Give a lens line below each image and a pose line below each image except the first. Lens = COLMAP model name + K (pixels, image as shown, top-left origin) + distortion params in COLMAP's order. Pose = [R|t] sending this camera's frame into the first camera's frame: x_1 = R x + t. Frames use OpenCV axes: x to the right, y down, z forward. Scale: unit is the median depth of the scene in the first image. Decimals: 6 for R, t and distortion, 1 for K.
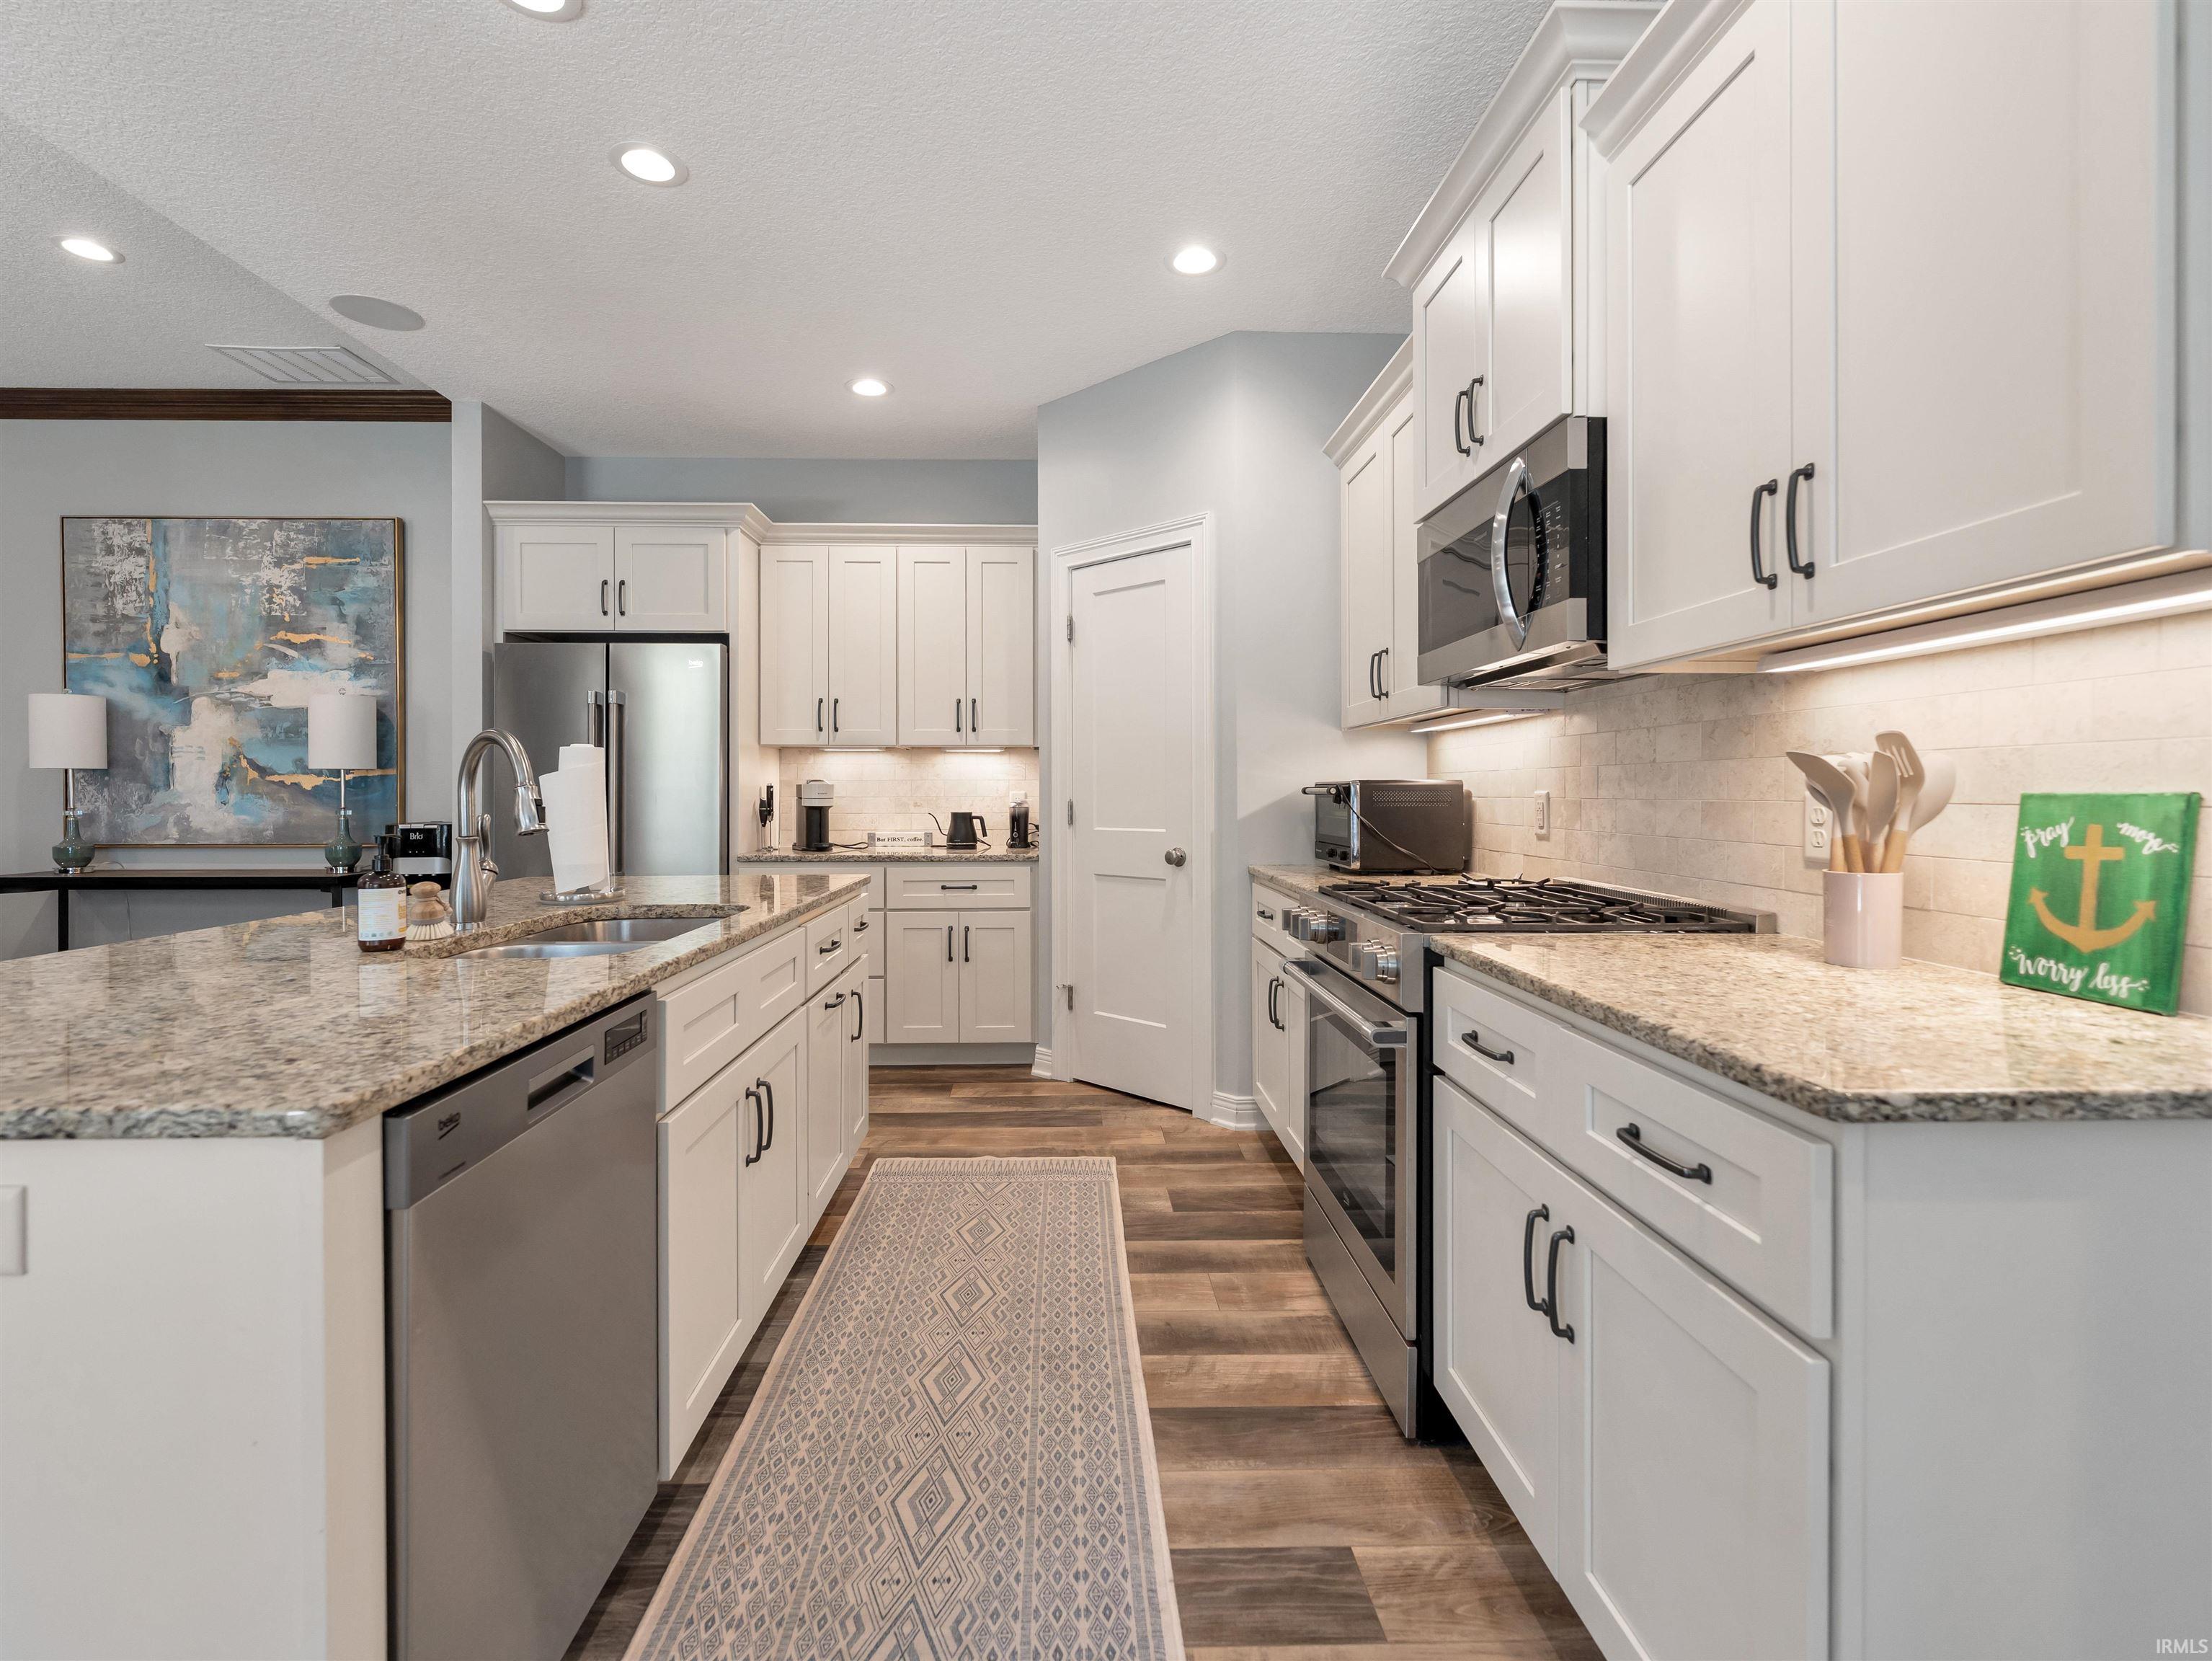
lens RADIAL K [[1026.2, 0, 1109.8], [0, 1026.2, 785.4], [0, 0, 1]] dist [-0.000688, -0.001269]
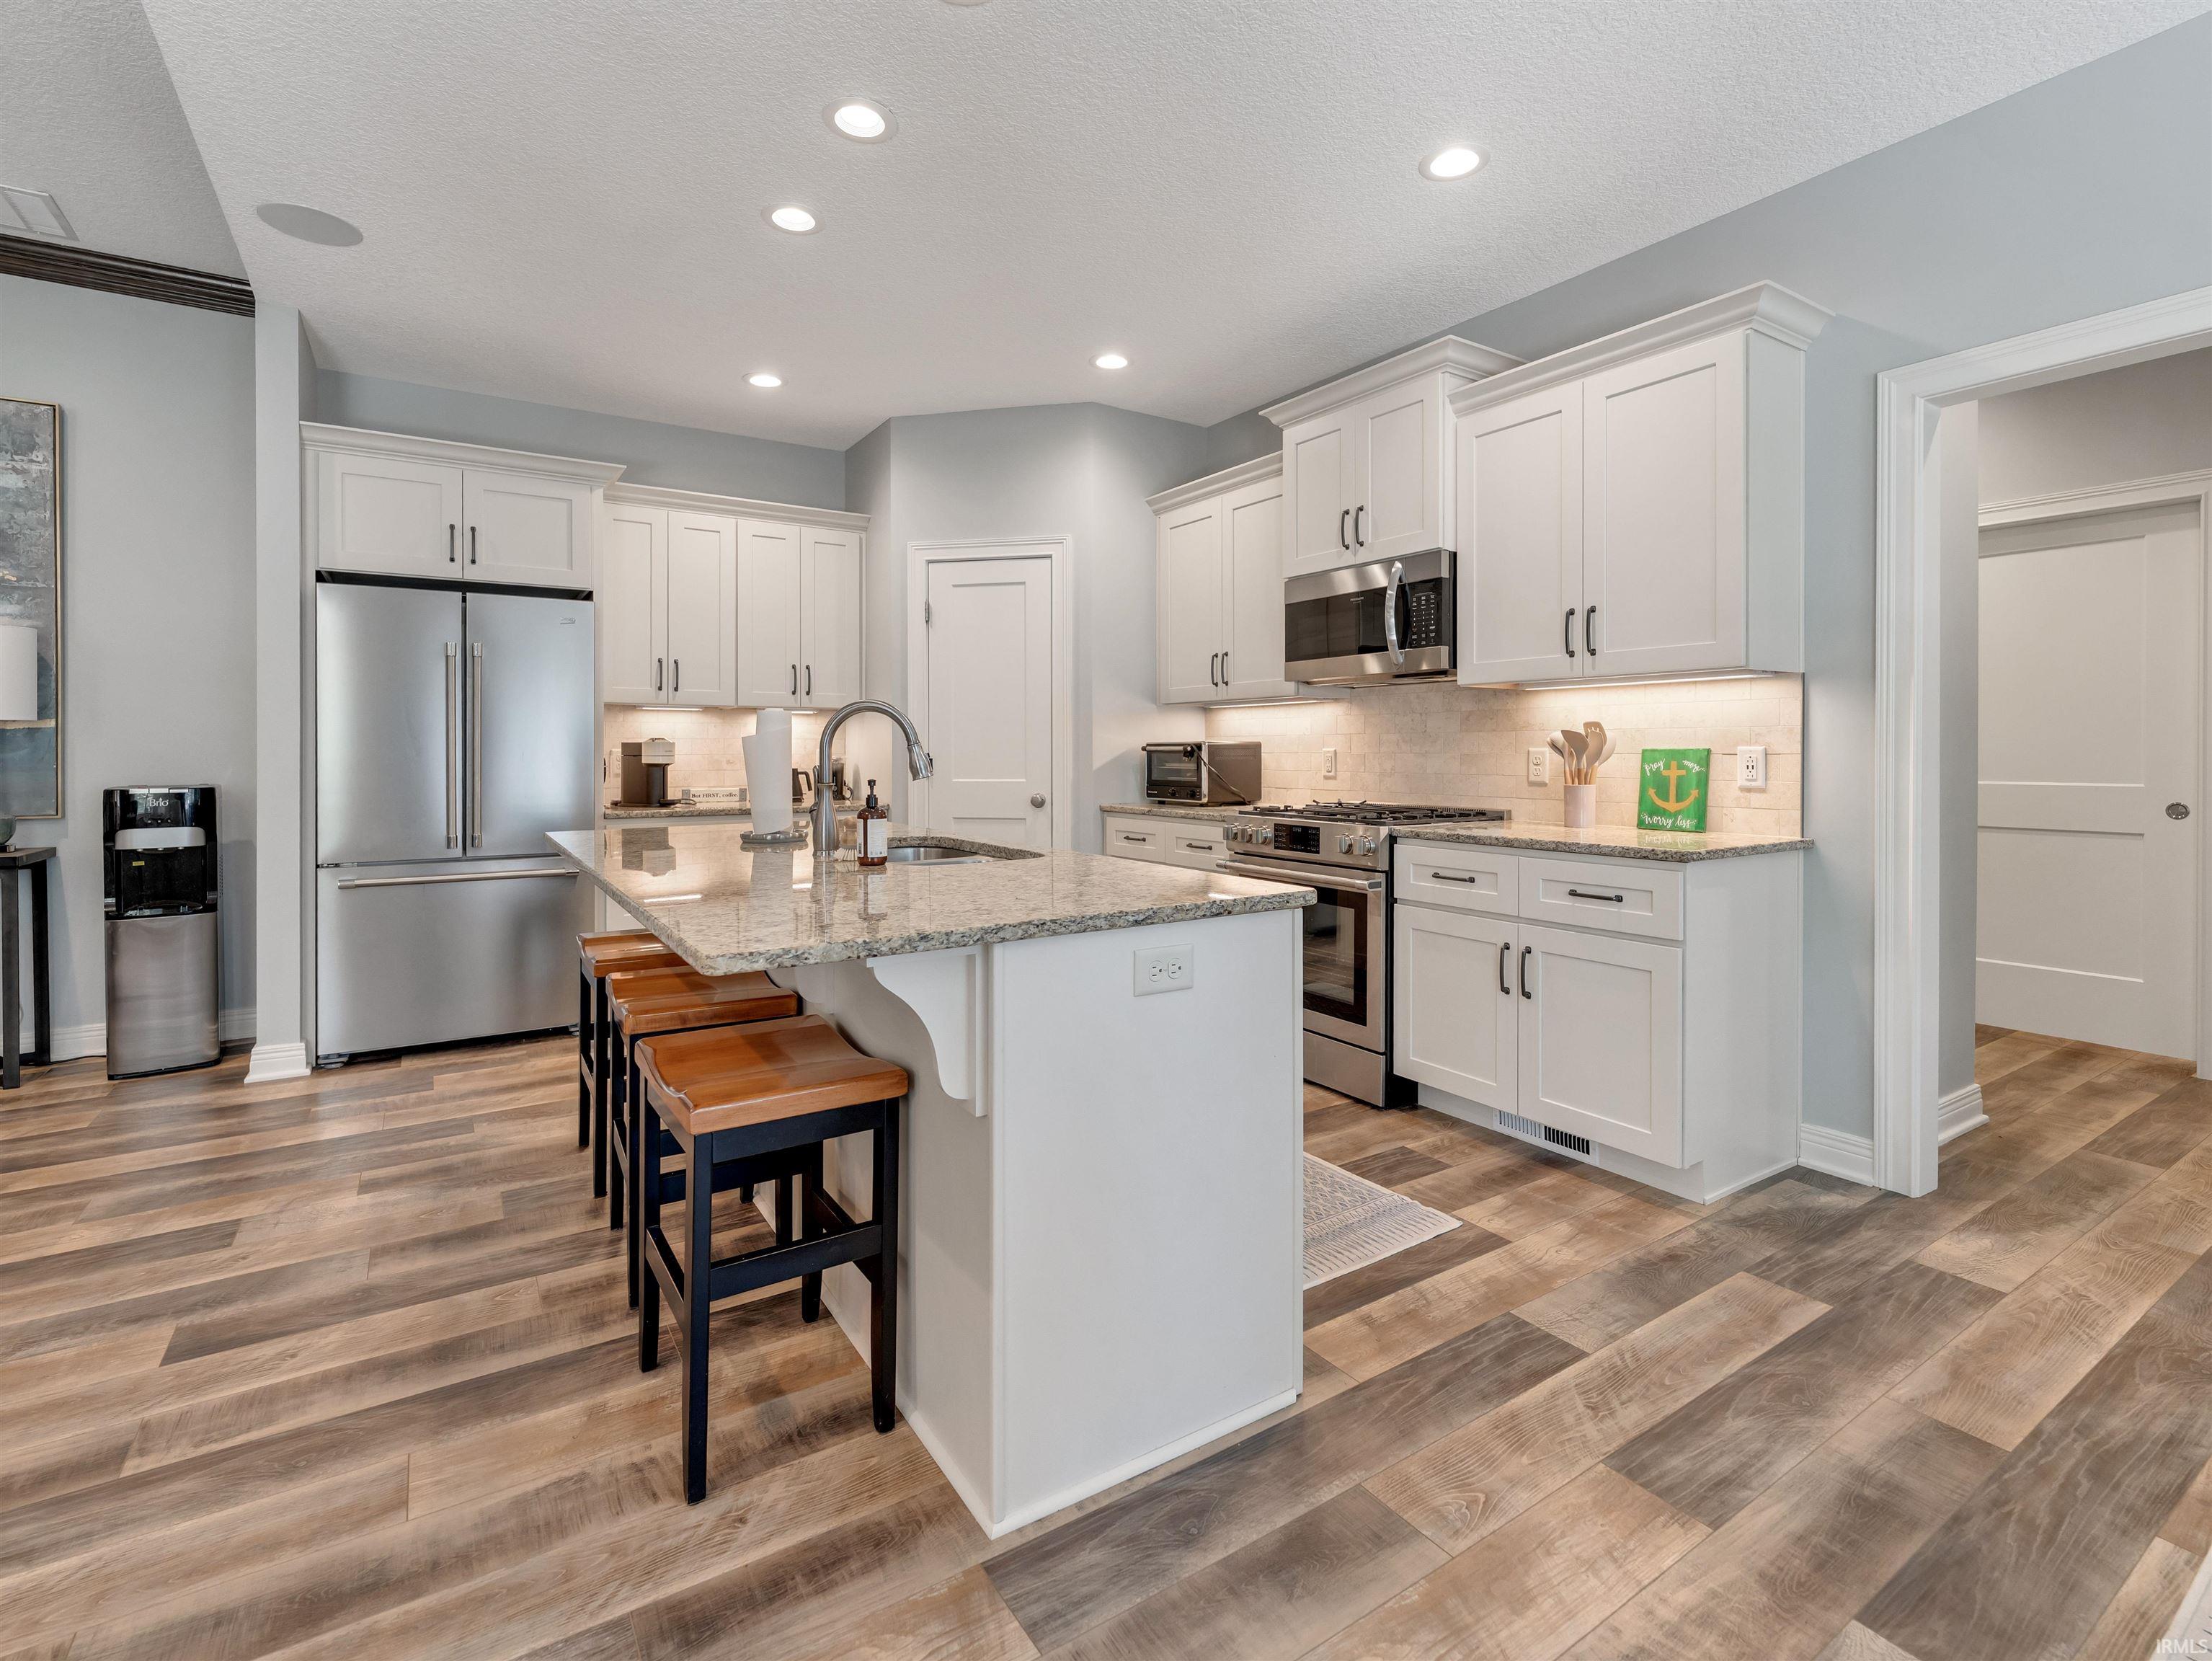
lens RADIAL K [[1024.5, 0, 1132.0], [0, 1024.5, 744.5], [0, 0, 1]] dist [-0.003575, -0.000459]
pose [[0.847071, 0.003915, 0.531465, -0.619429], [-0.003318, 0.999992, -0.002079, 0.002889], [-0.531469, -0.000002, 0.847078, -0.174046]]
